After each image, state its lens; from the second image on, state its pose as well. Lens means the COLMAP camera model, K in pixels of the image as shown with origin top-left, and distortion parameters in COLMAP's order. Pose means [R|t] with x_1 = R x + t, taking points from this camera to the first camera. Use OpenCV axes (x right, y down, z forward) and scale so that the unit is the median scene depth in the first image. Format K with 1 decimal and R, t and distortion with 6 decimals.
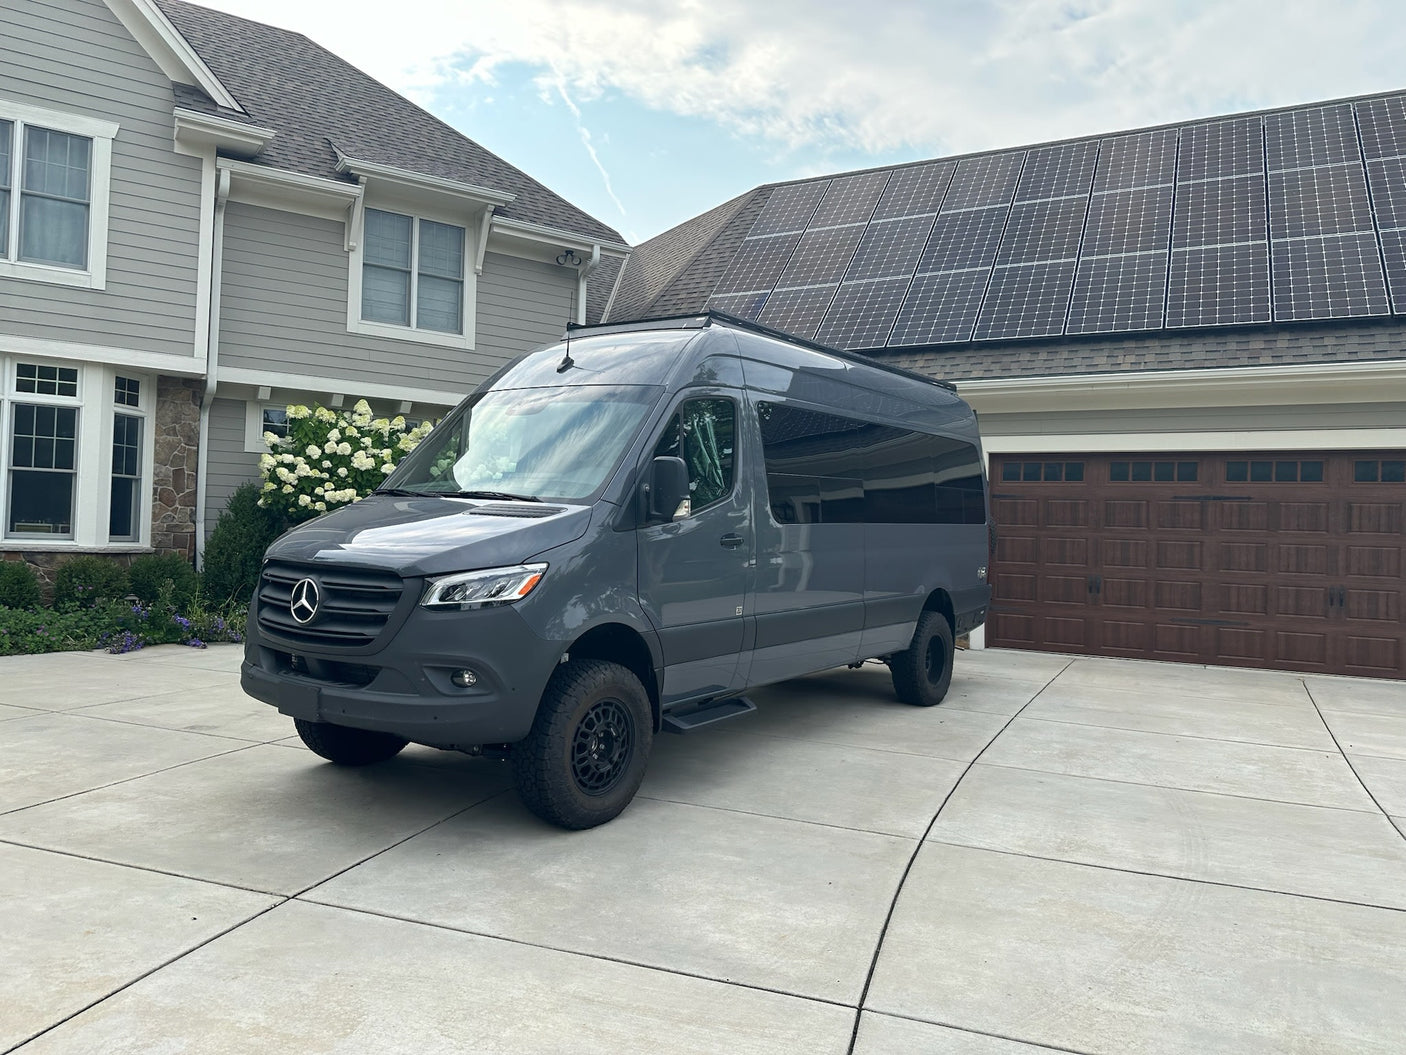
lens RADIAL K [[1104.5, 0, 703.0], [0, 1104.5, 527.5], [0, 0, 1]] dist [-0.003687, 0.003935]
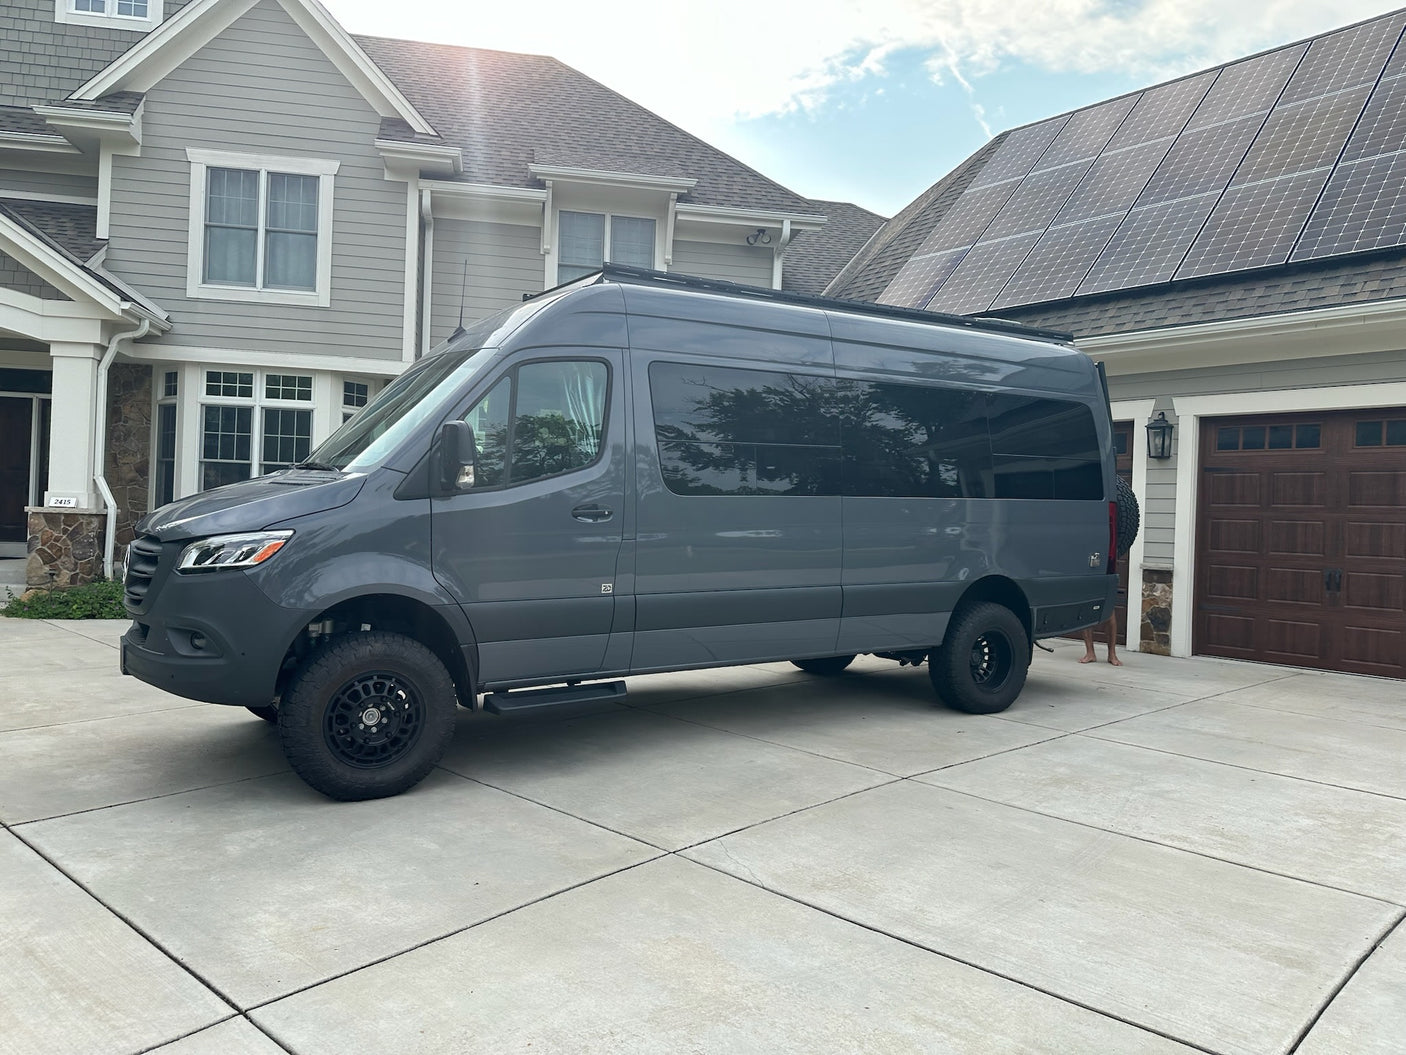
lens RADIAL K [[1102.8, 0, 700.5], [0, 1102.8, 507.3], [0, 0, 1]] dist [0.062432, -0.102751]
pose [[0.910546, -0.008236, -0.413326, 0.267450], [0.001865, 0.999873, -0.015814, 0.011940], [0.413403, 0.013629, 0.910446, 0.100905]]
